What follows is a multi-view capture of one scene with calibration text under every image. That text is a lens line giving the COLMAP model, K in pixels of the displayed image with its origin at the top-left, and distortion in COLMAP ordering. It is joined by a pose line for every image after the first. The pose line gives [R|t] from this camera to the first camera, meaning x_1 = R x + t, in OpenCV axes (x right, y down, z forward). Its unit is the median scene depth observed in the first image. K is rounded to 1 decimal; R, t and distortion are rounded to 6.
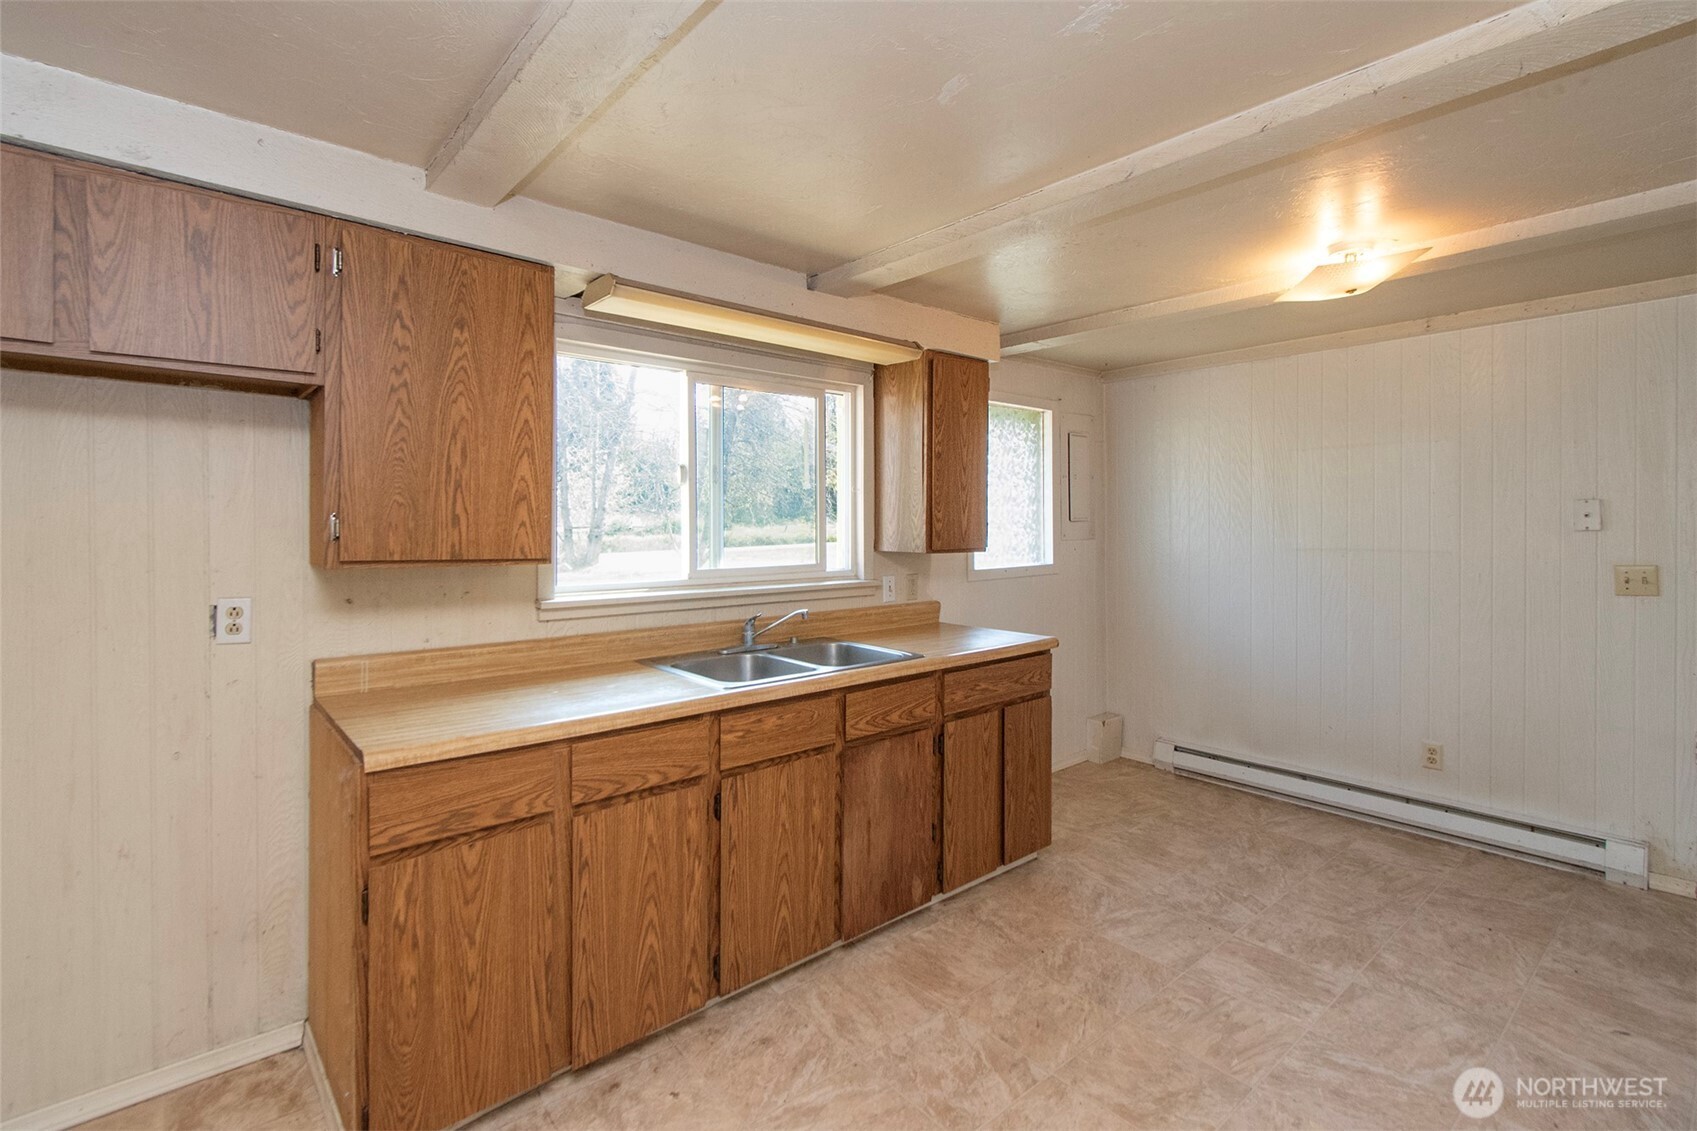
lens RADIAL K [[781.1, 0, 795.5], [0, 781.1, 531.6], [0, 0, 1]] dist [-0.000516, -0.001878]
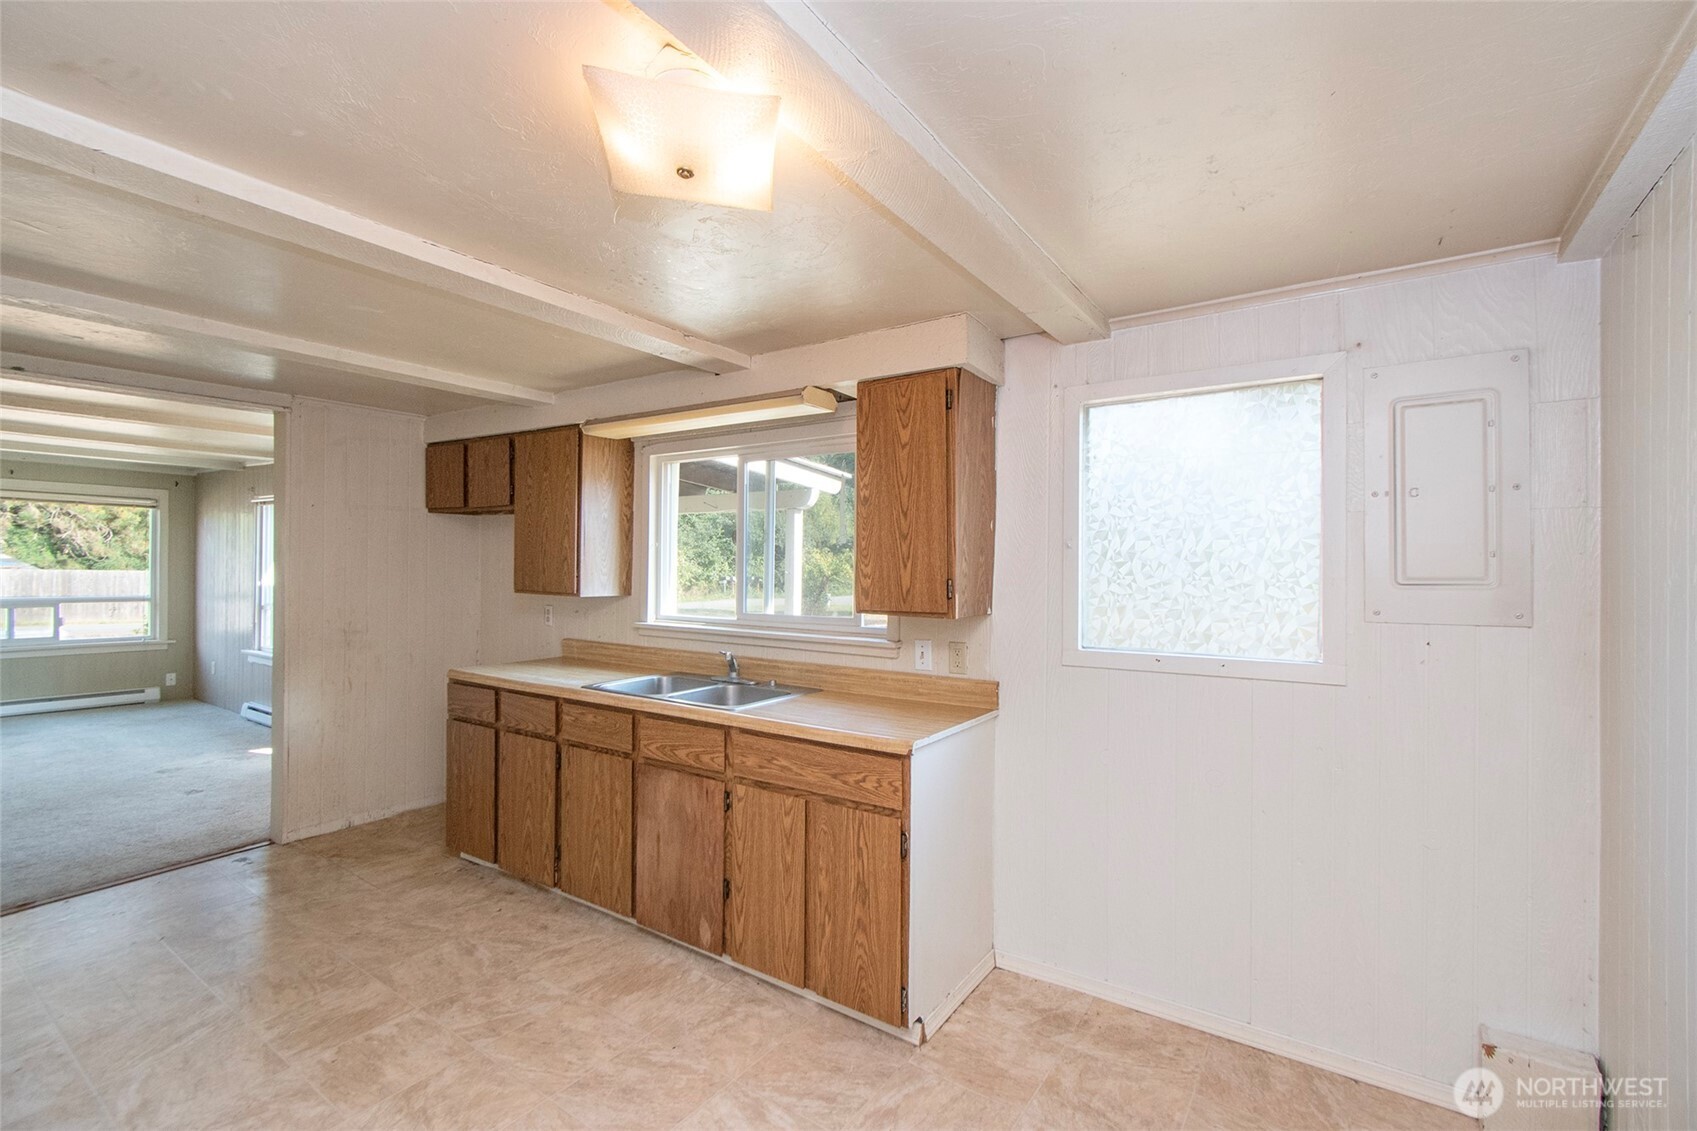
lens RADIAL K [[747.4, 0, 845.1], [0, 747.4, 566.1], [0, 0, 1]] dist [0.000076, 0.001030]
pose [[0.286135, -0.001777, -0.958188, 1.281638], [-0.022595, 0.999708, -0.008601, -0.022756], [0.957923, 0.024111, 0.286011, 0.981130]]
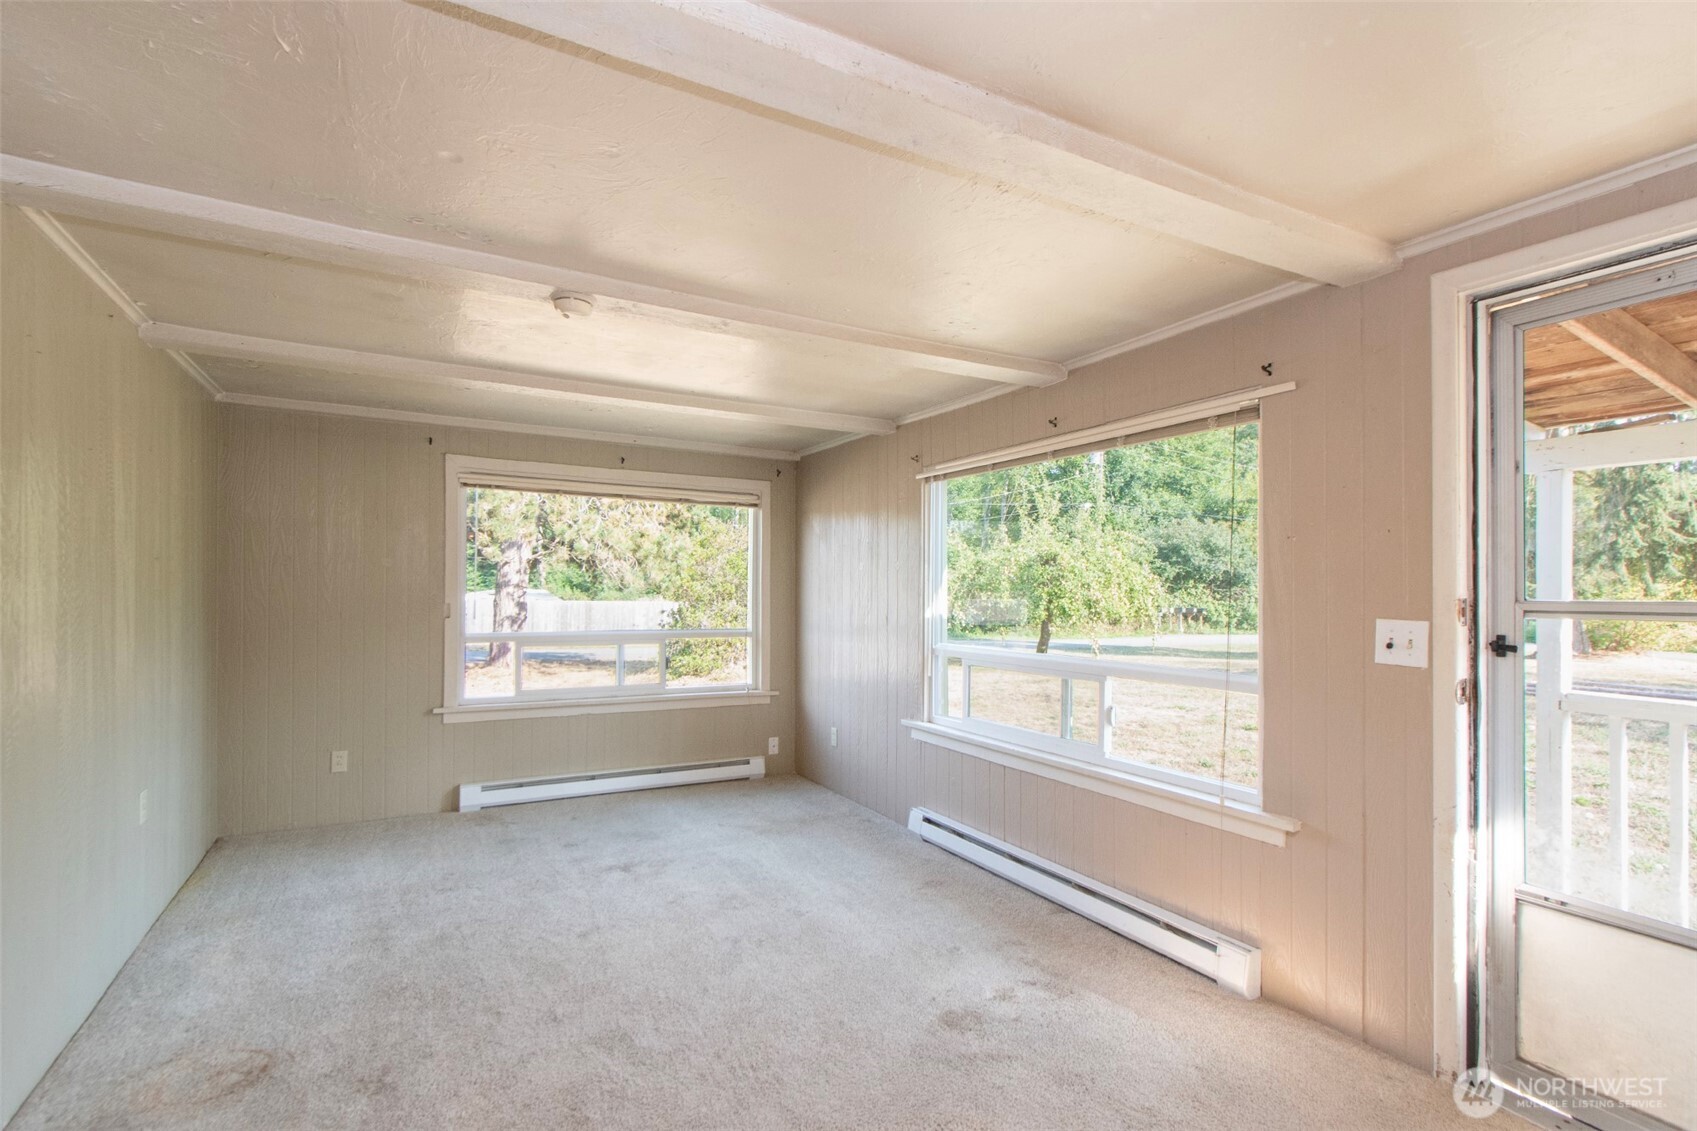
lens RADIAL K [[781.1, 0, 844.3], [0, 781.1, 588.2], [0, 0, 1]] dist [-0.000516, -0.001878]
pose [[-0.175900, -0.013380, -0.984317, -0.225731], [-0.017748, 0.999788, -0.010419, 0.035602], [0.984248, 0.015637, -0.176100, -0.178678]]
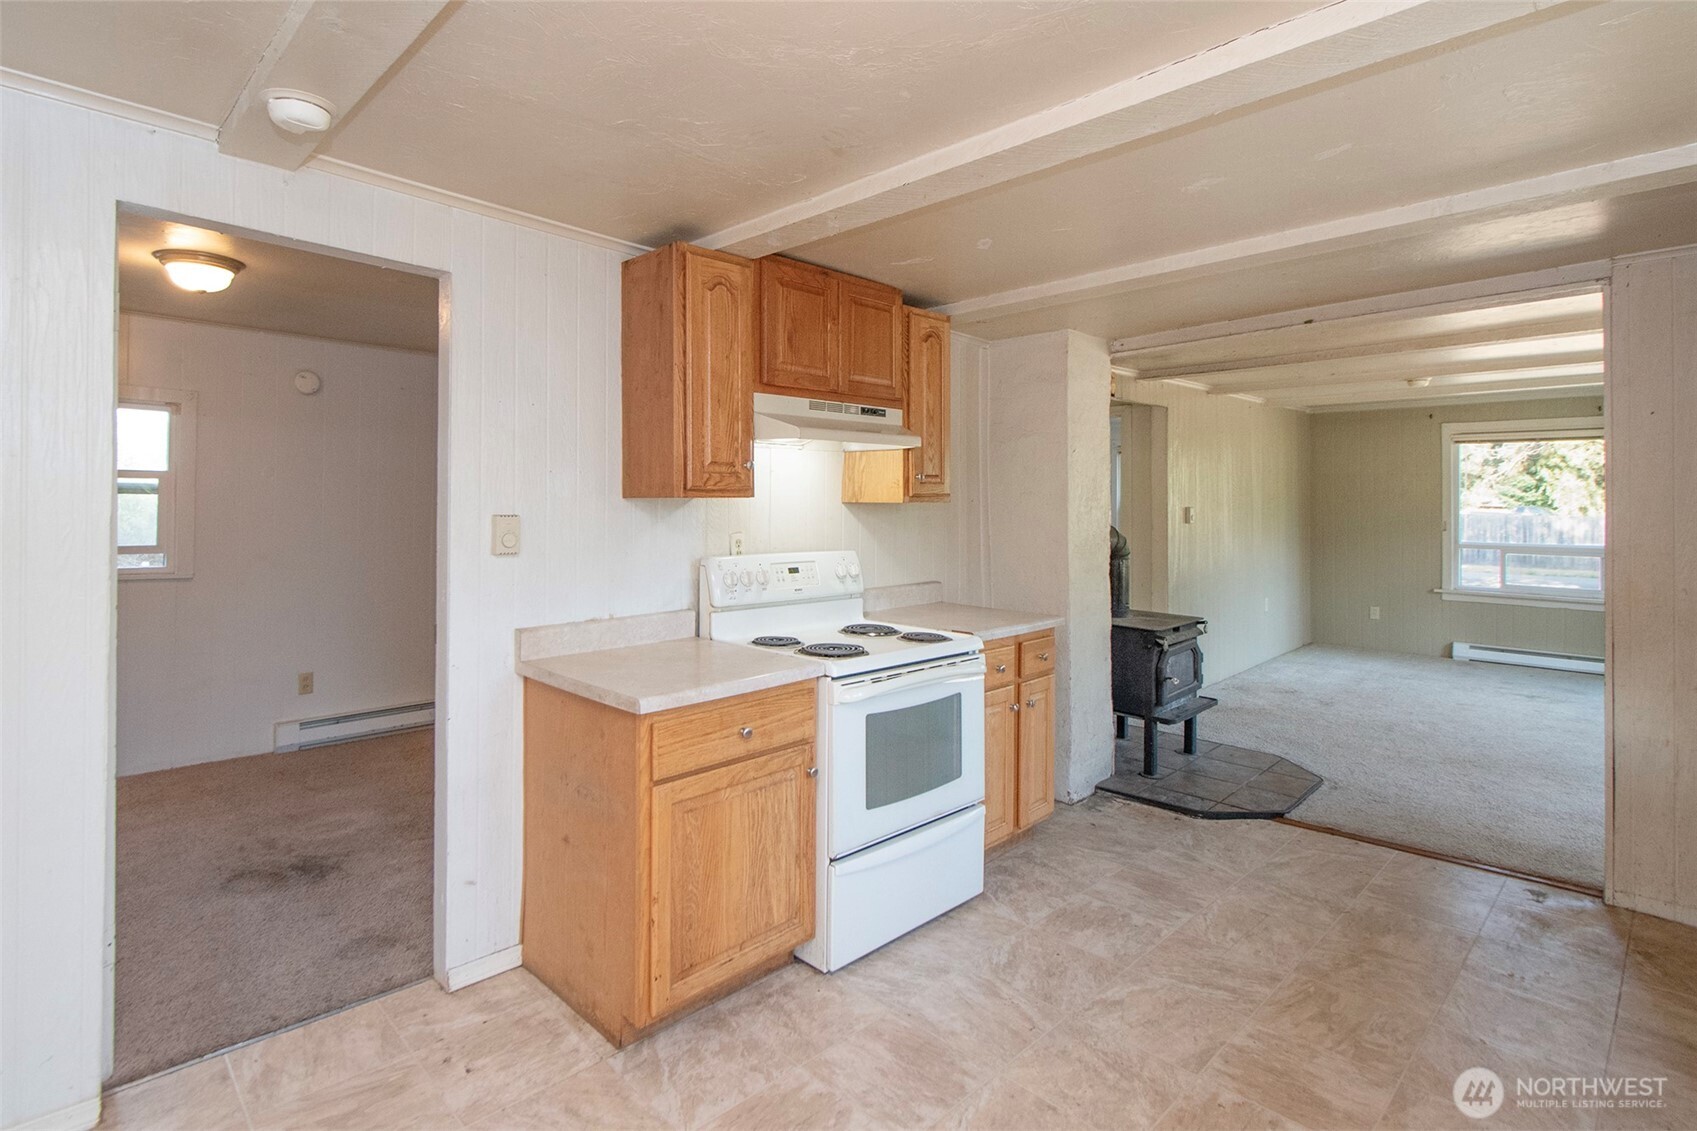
lens RADIAL K [[834.3, 0, 786.6], [0, 834.3, 491.1], [0, 0, 1]] dist [0.001867, 0.000286]
pose [[-0.997281, -0.009413, -0.073092, 0.734087], [-0.009462, 0.999955, 0.000314, -0.019994], [0.073086, 0.001004, -0.997325, 1.447634]]
